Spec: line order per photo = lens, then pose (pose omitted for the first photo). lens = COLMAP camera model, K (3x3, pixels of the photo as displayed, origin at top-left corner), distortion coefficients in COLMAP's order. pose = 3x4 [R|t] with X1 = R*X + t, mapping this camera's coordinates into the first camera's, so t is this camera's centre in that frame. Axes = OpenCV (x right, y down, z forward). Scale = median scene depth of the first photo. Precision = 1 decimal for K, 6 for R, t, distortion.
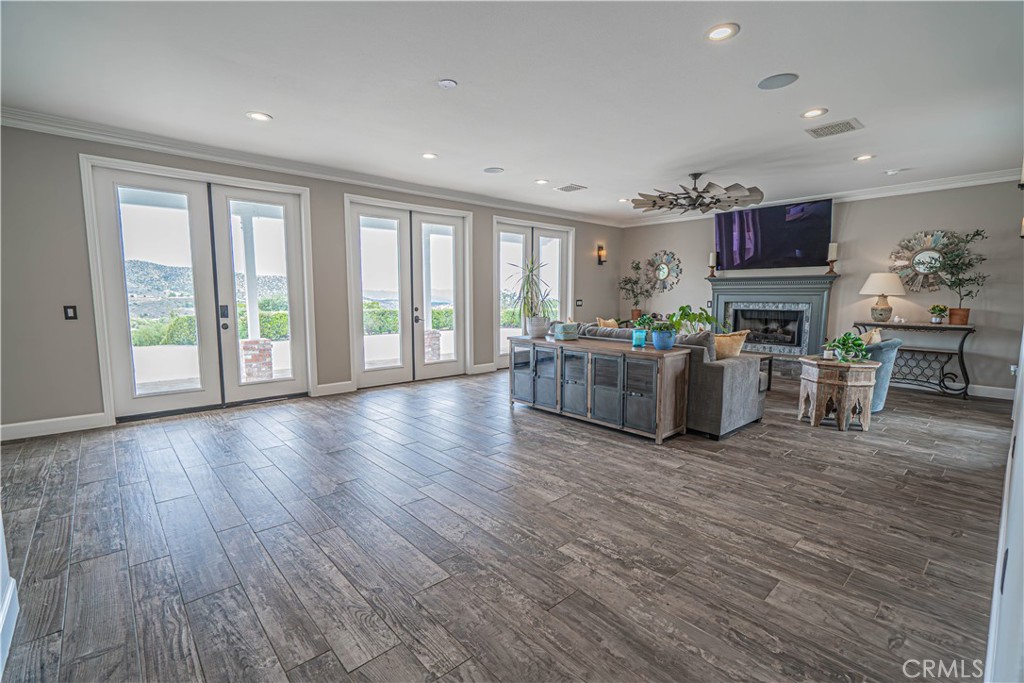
lens RADIAL K [[460.4, 0, 512.7], [0, 460.4, 344.7], [0, 0, 1]] dist [-0.005354, 0.000621]
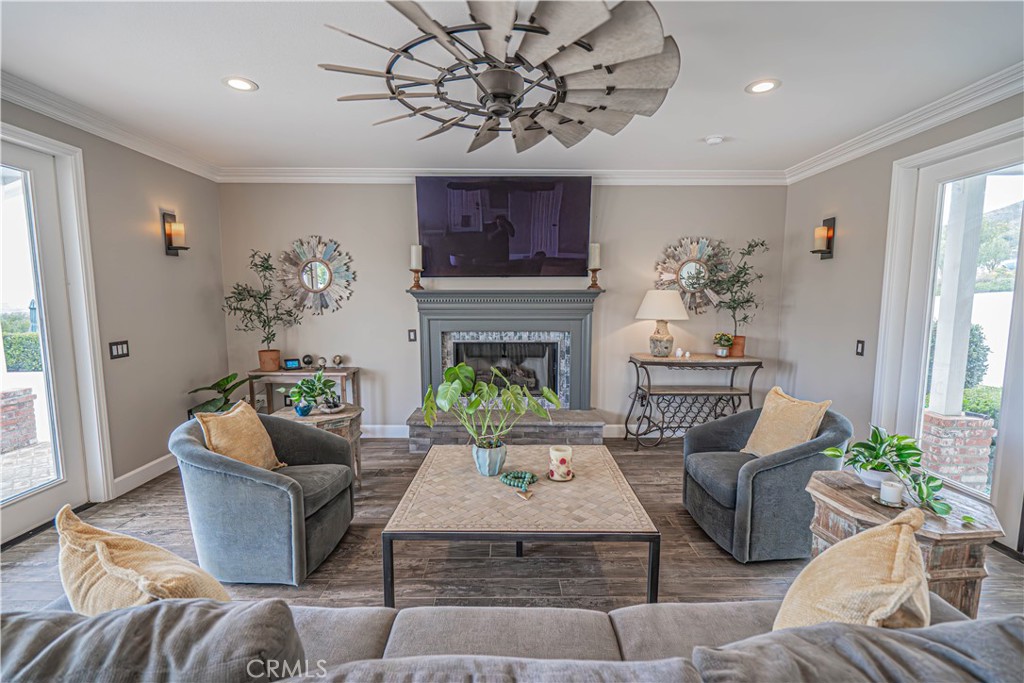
lens RADIAL K [[460.4, 0, 512.7], [0, 460.4, 344.7], [0, 0, 1]] dist [-0.005354, 0.000621]
pose [[0.658714, -0.083018, 0.747799, 0.096453], [0.082642, 0.995864, 0.037760, -0.108062], [-0.747841, 0.036927, 0.662850, 0.645197]]
